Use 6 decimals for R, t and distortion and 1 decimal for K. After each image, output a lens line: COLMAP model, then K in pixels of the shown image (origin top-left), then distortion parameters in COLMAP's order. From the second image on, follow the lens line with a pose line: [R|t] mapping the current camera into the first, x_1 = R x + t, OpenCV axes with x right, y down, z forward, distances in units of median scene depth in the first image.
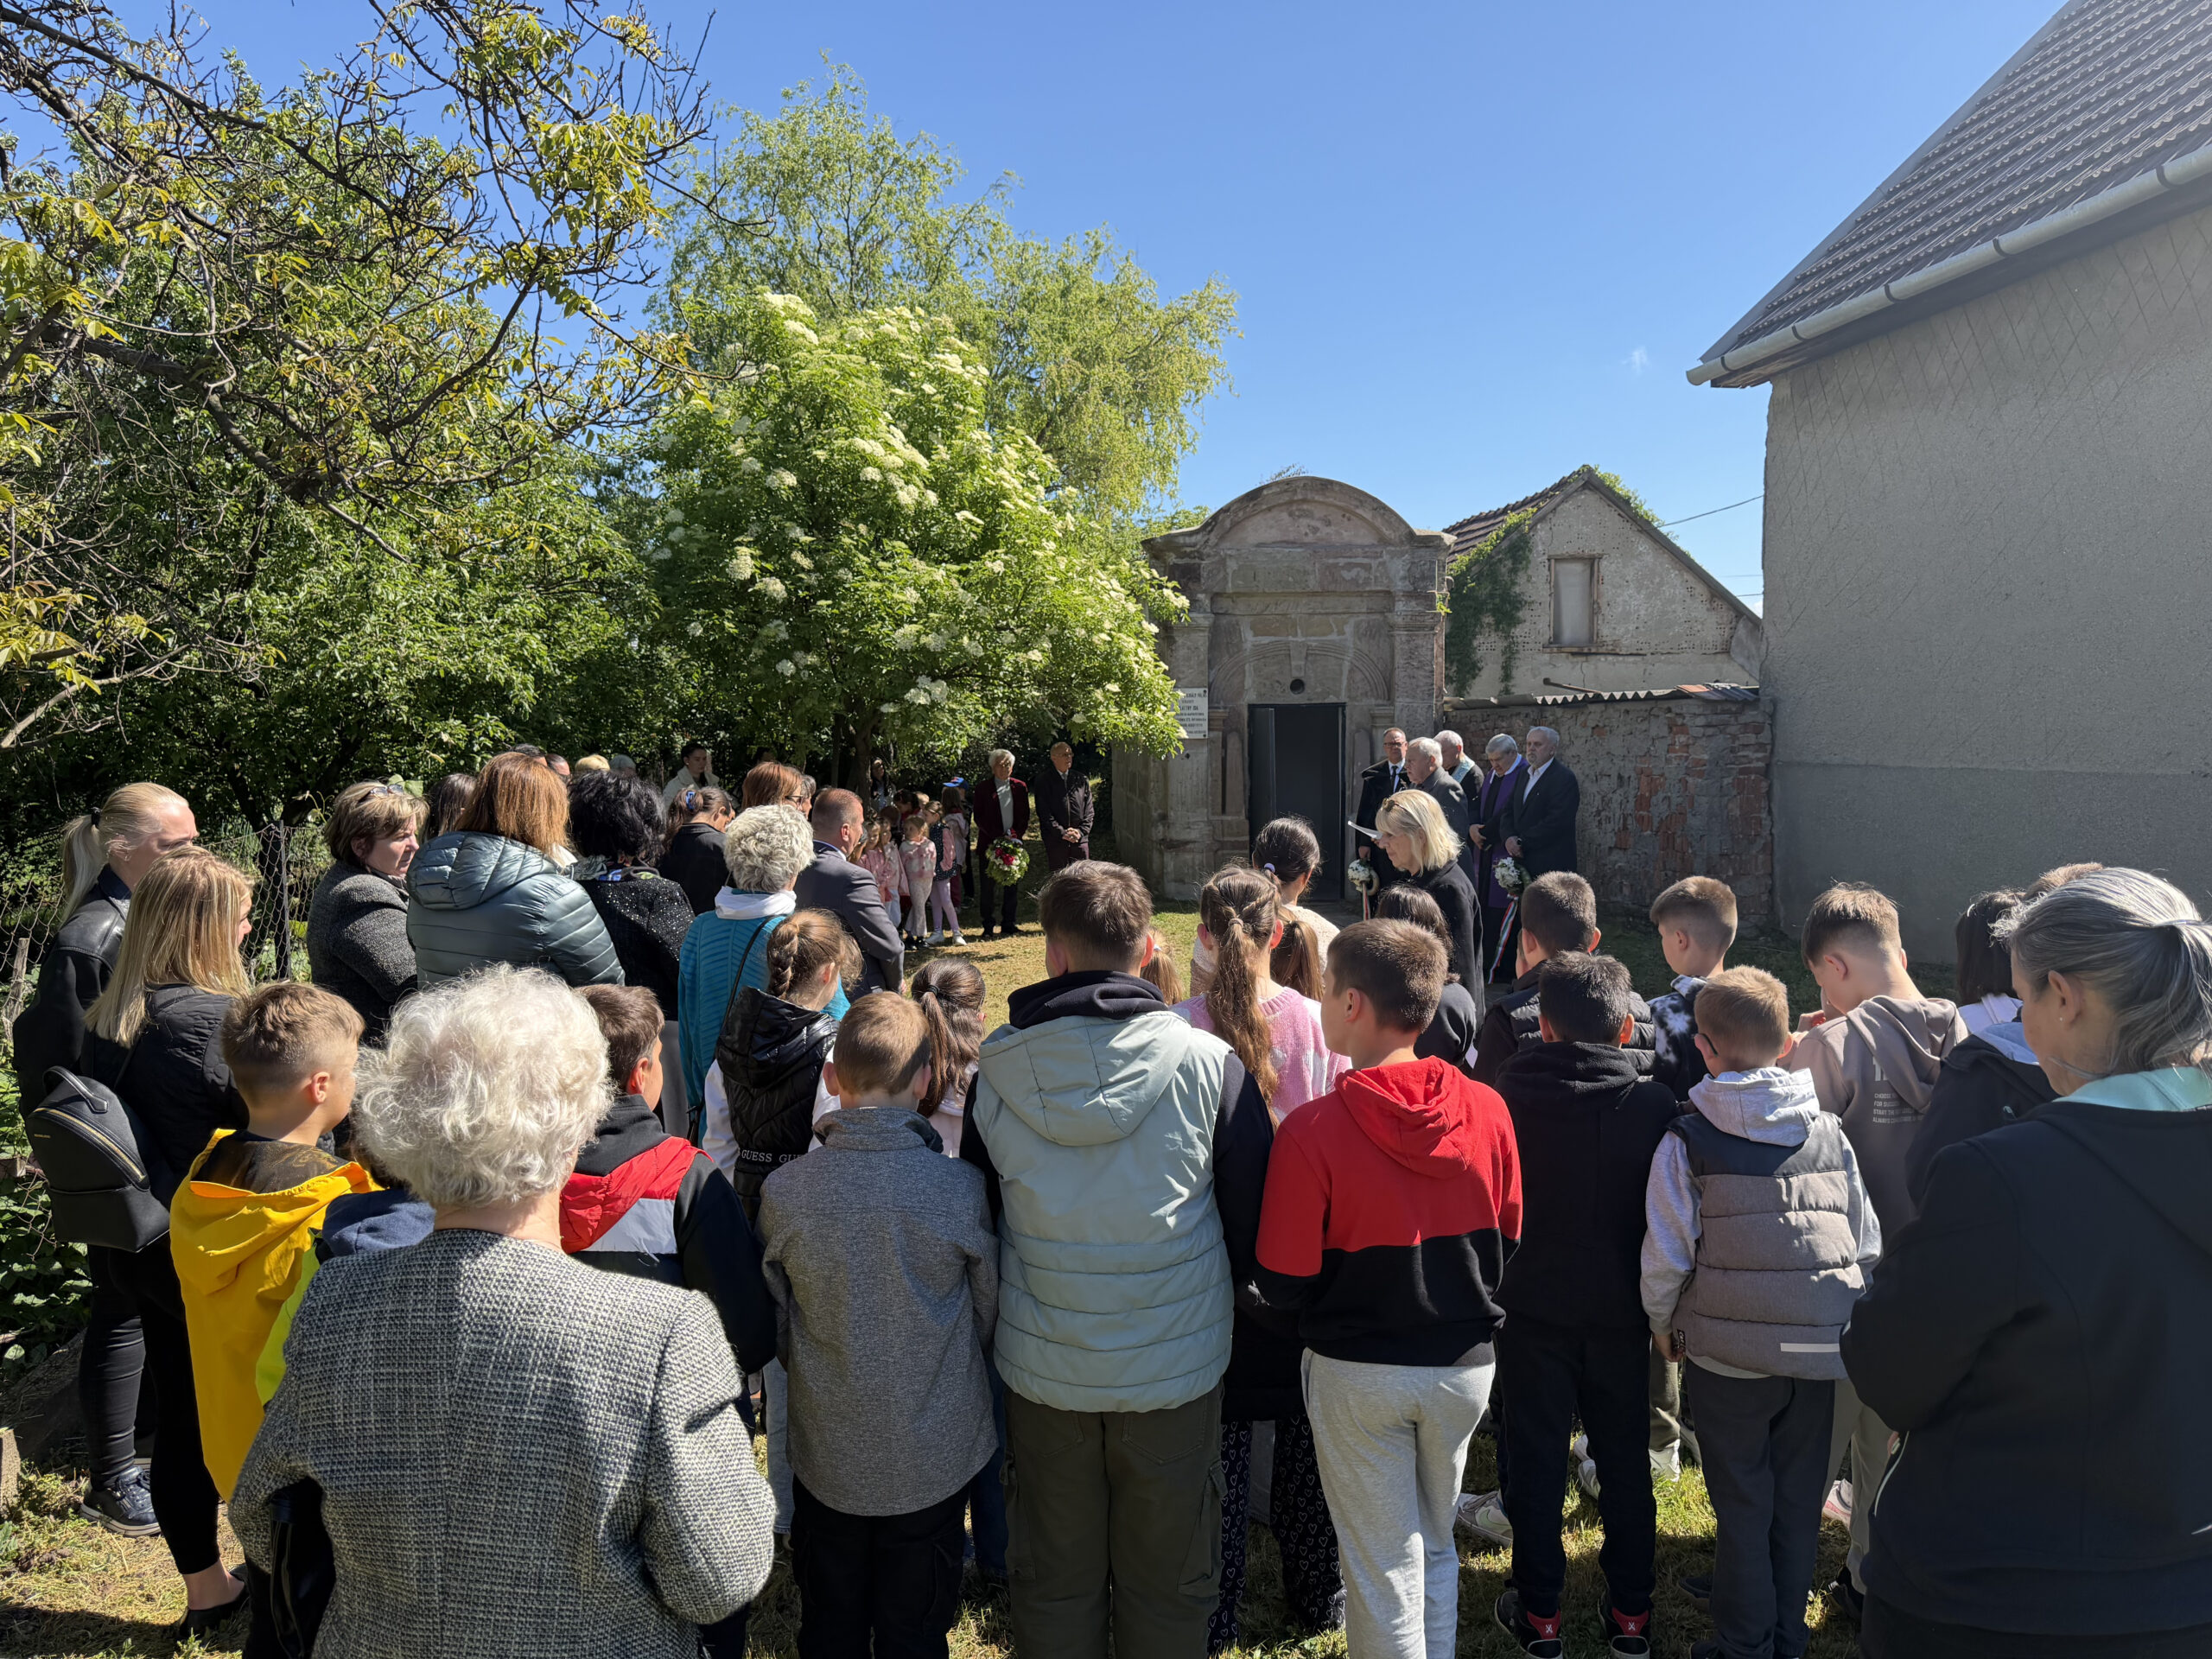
lens RADIAL K [[1586.4, 0, 1074.5], [0, 1586.4, 862.2], [0, 0, 1]] dist [0.017517, -0.028837]
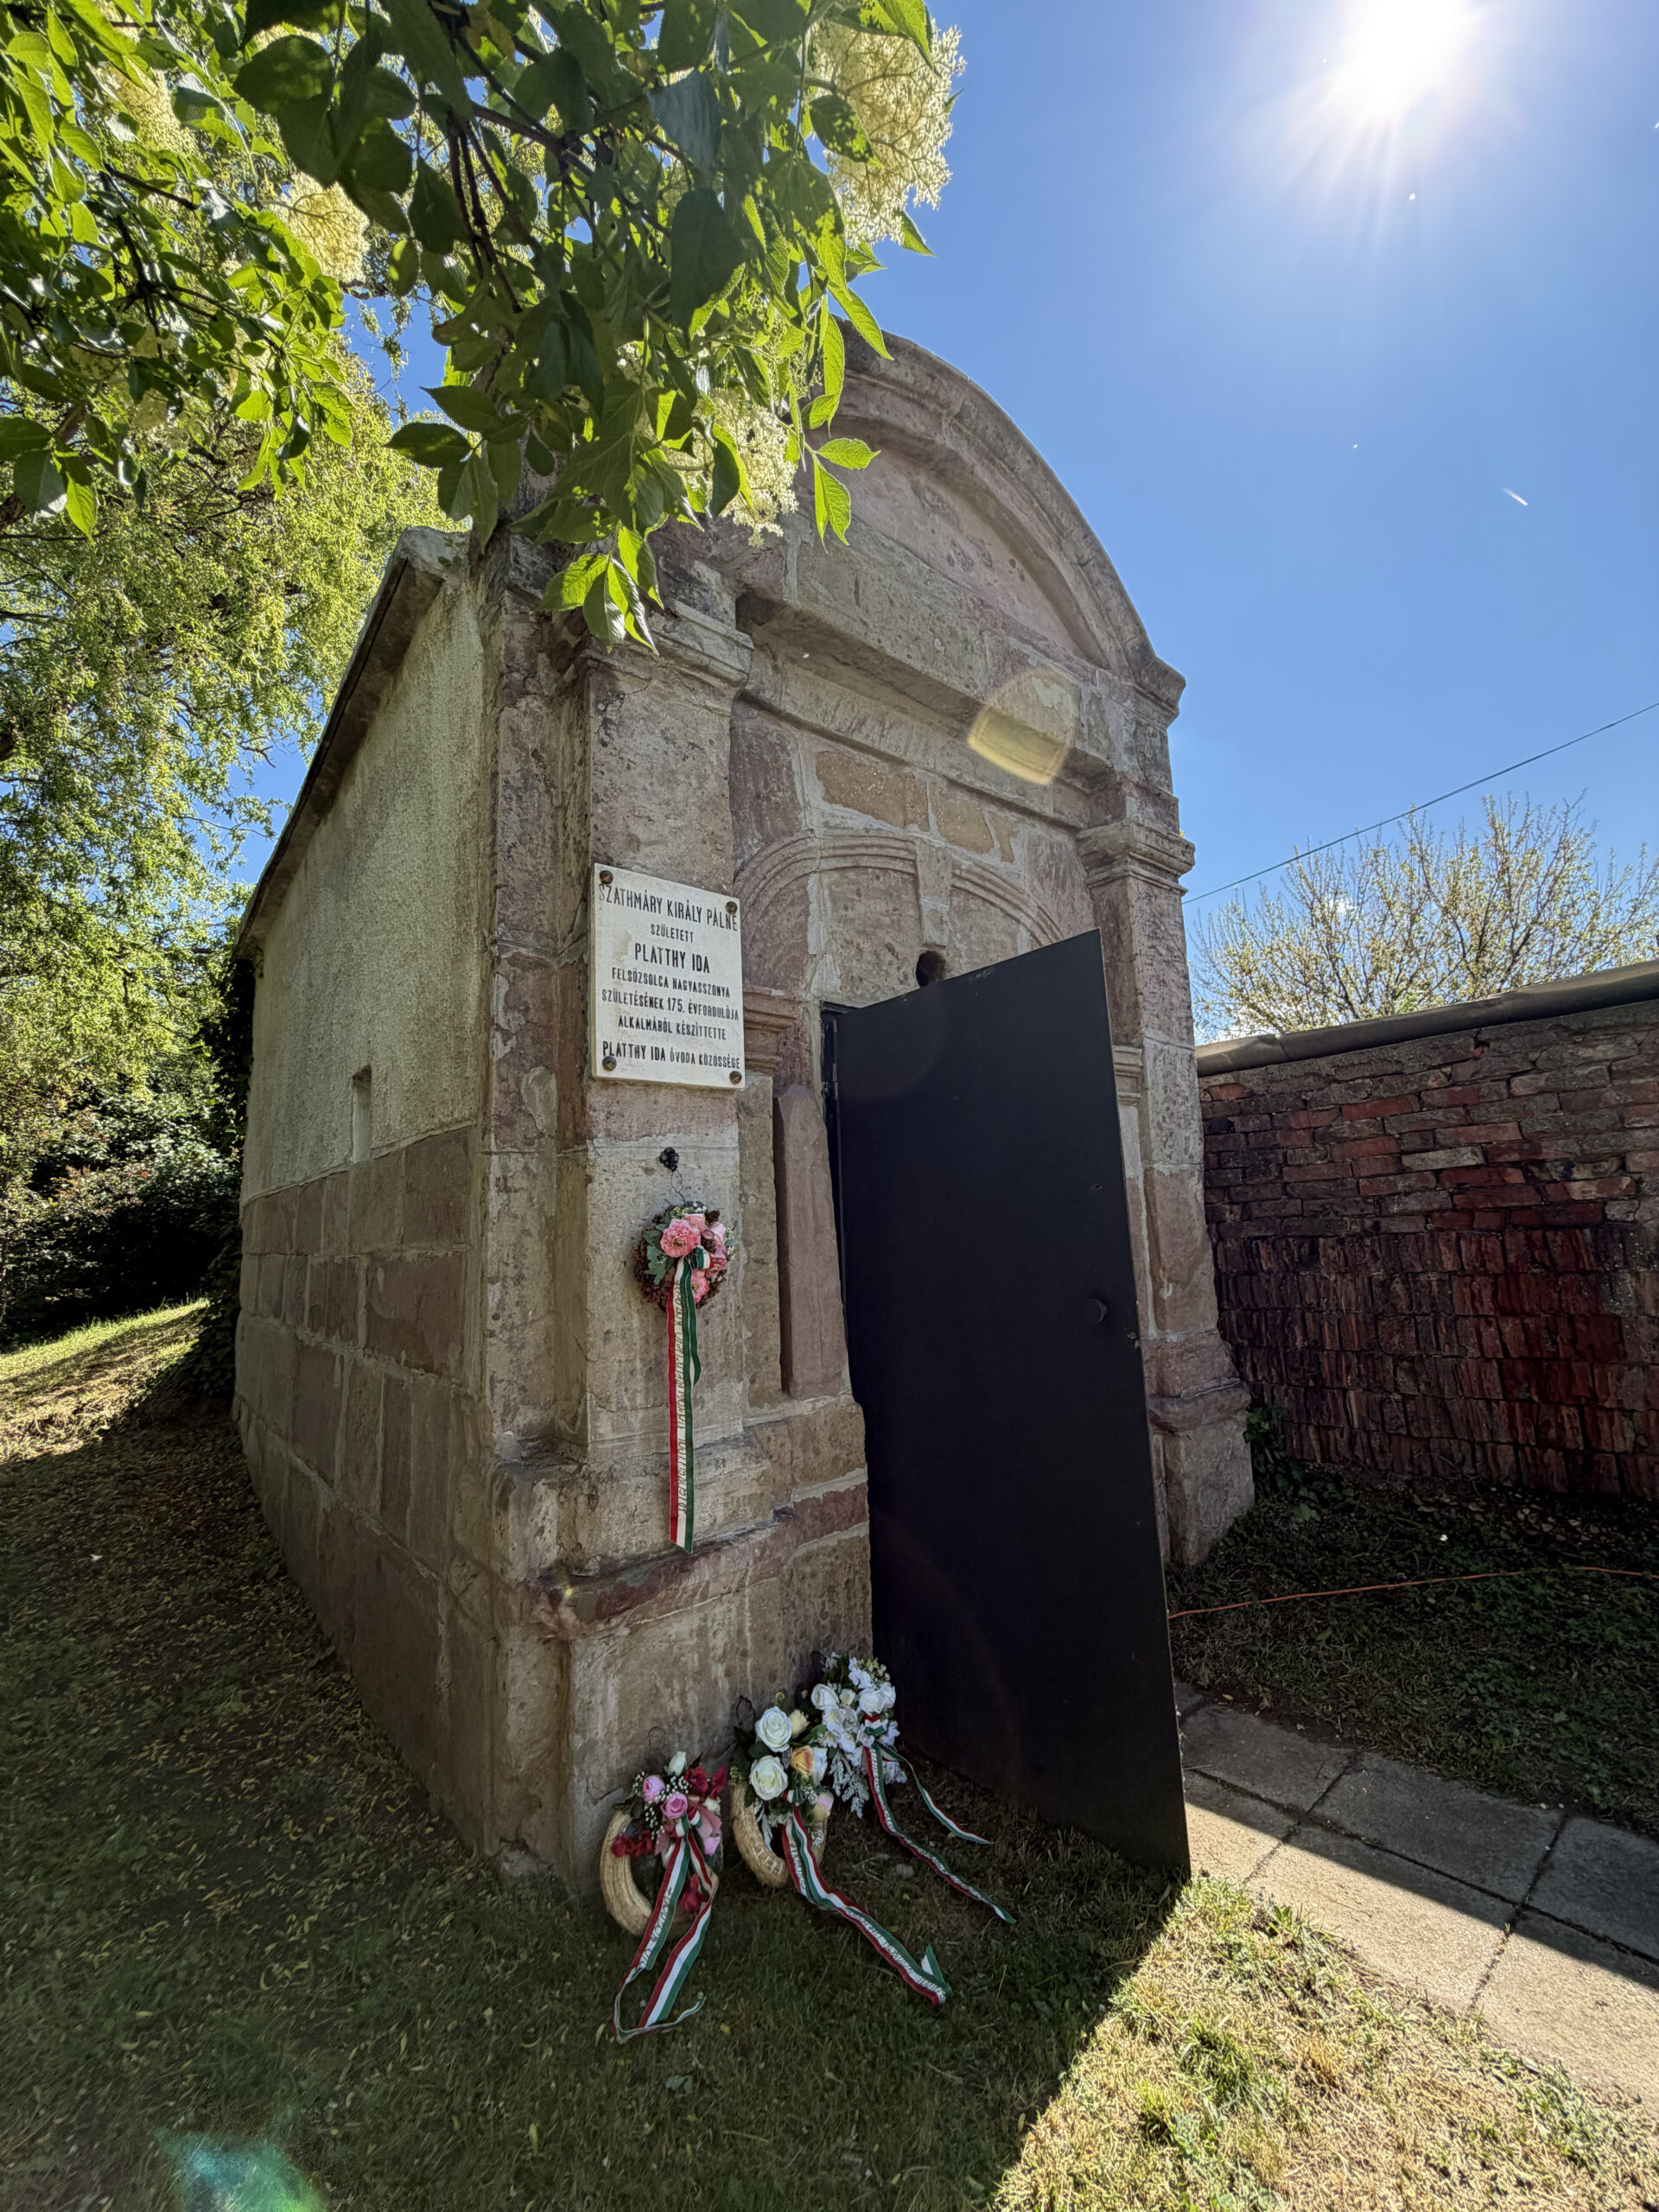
lens RADIAL K [[882.7, 0, 828.1], [0, 882.7, 1100.2], [0, 0, 1]] dist [0.003184, 0.000082]
pose [[0.815604, 0.060425, 0.575446, 0.014421], [0.089350, 0.969450, -0.228436, -0.042977], [-0.571670, 0.237729, 0.785289, 0.874273]]
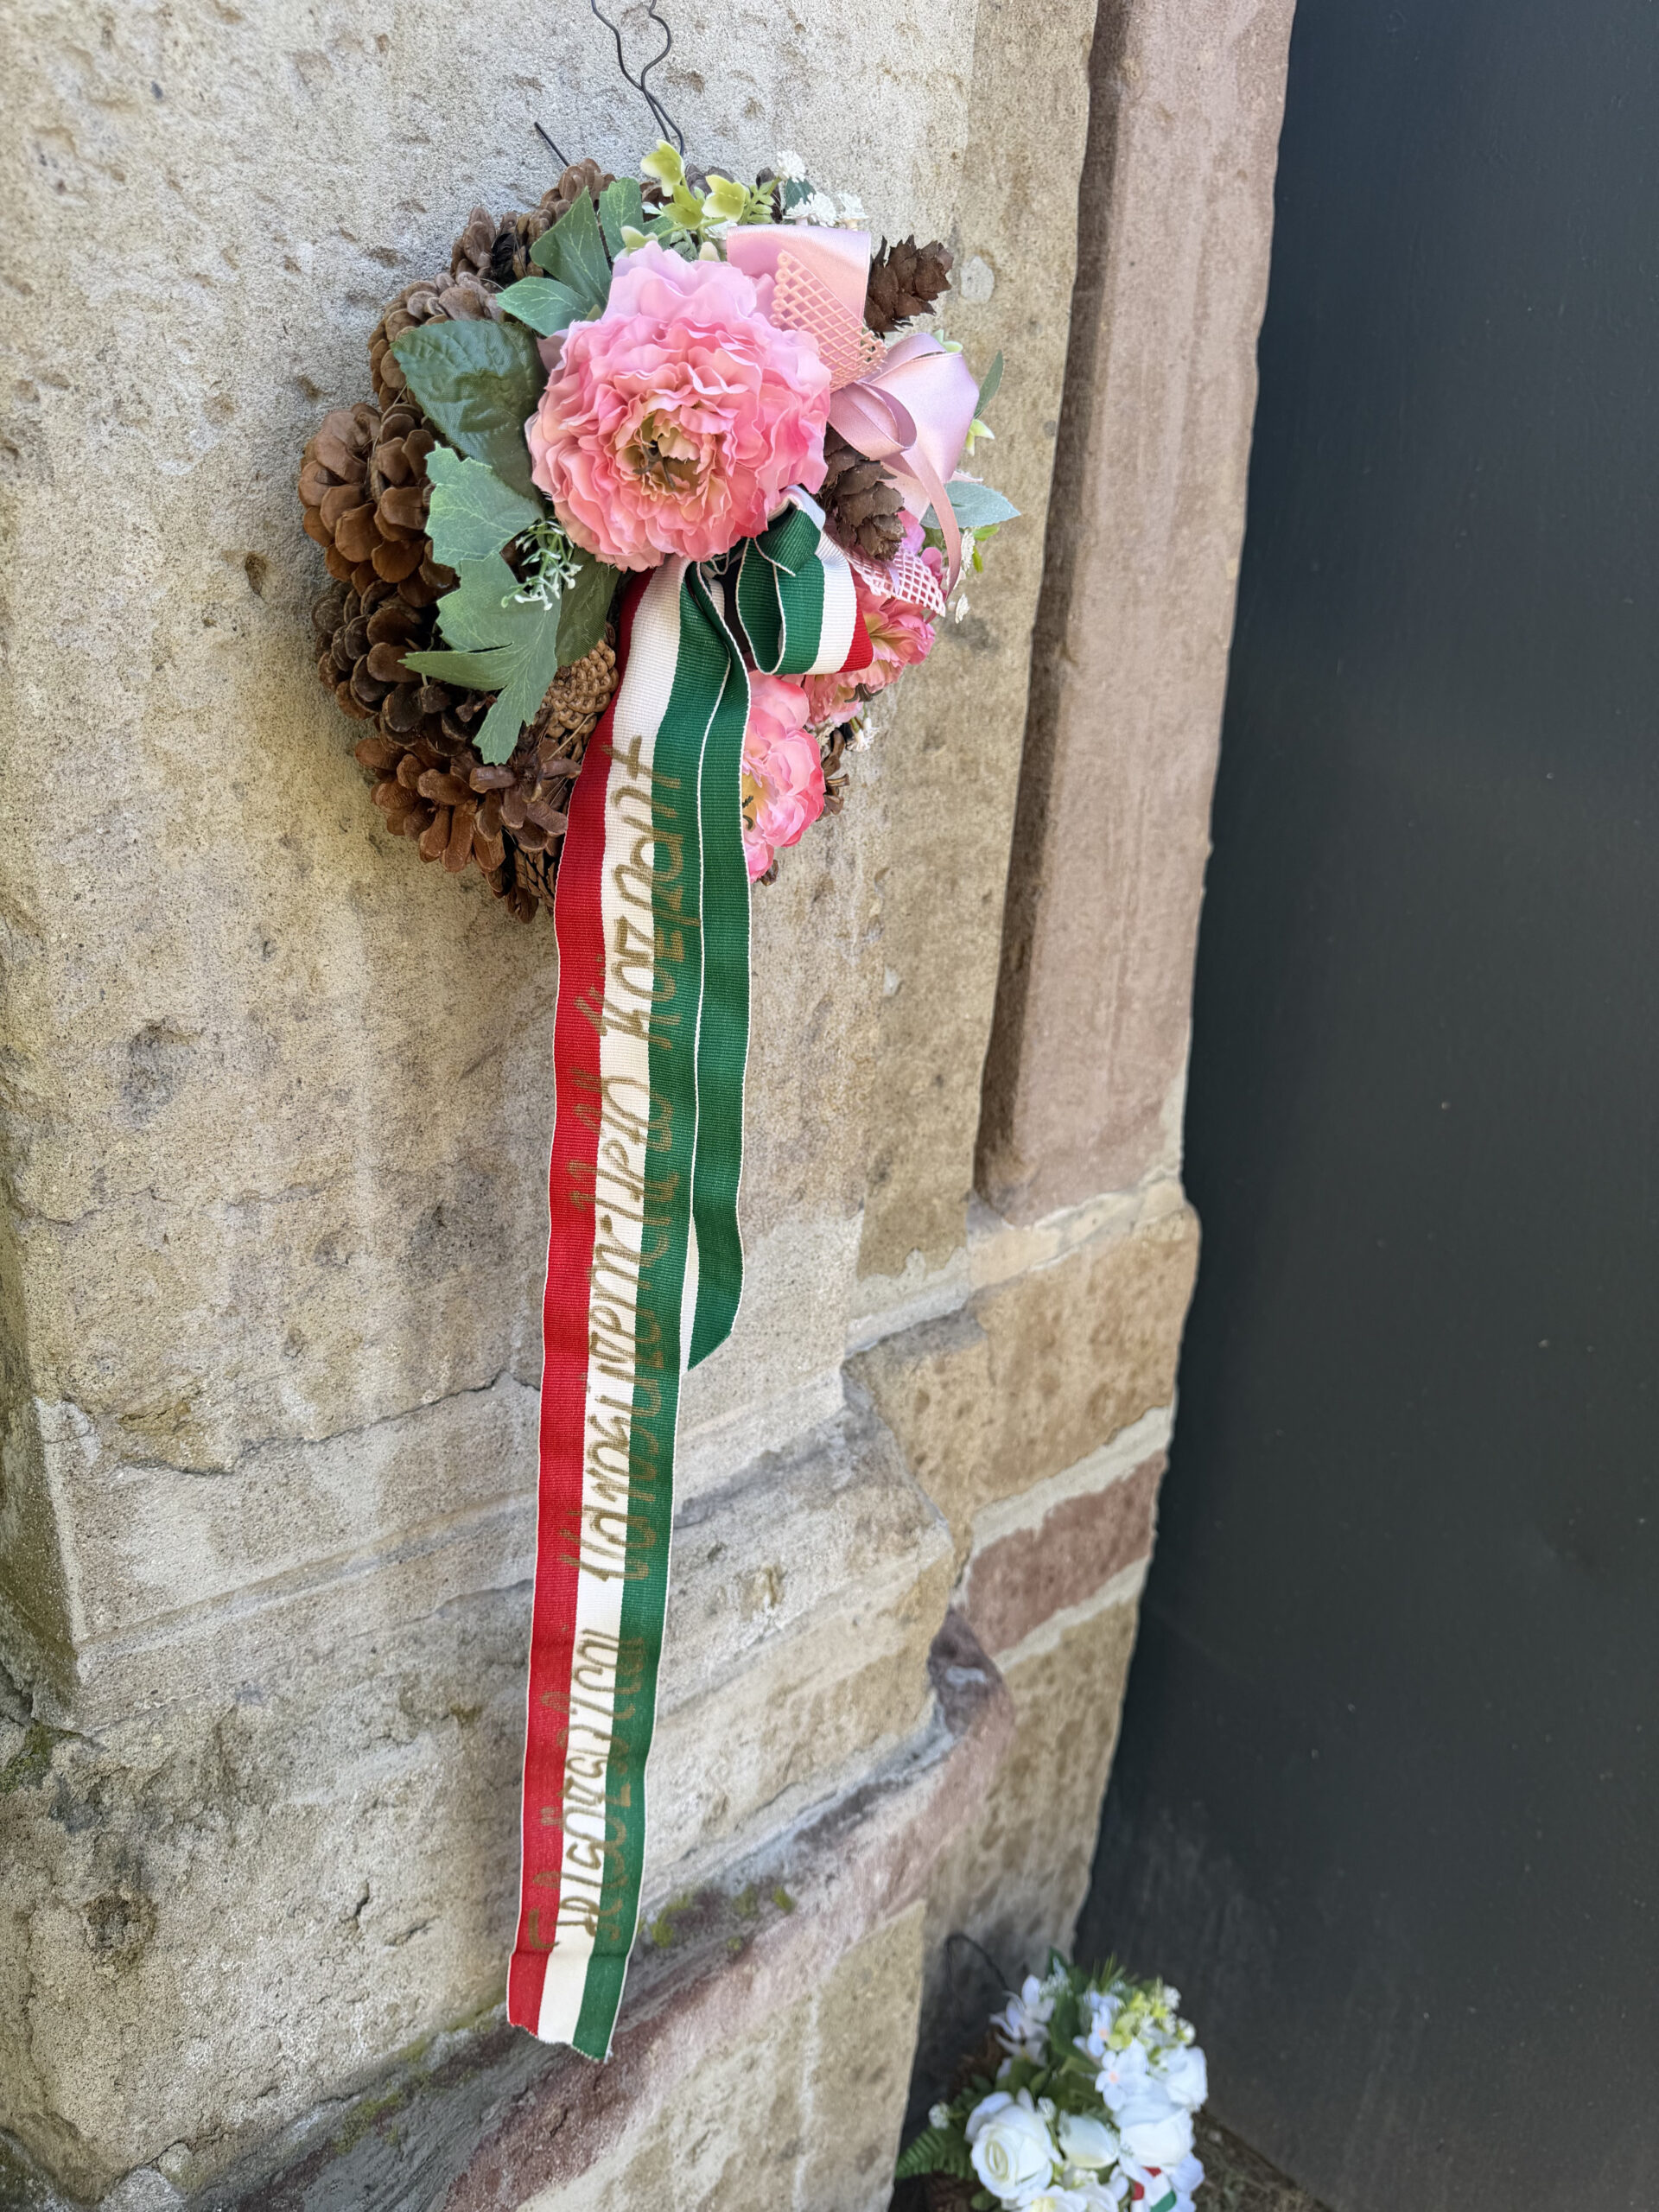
lens RADIAL K [[1586.4, 0, 810.8], [0, 1586.4, 1128.0], [0, 0, 1]] dist [0.017517, -0.028837]
pose [[0.773655, -0.161423, 0.612699, 0.051336], [-0.010574, 0.963578, 0.267217, -0.049489], [-0.633519, -0.213212, 0.743770, 0.960383]]
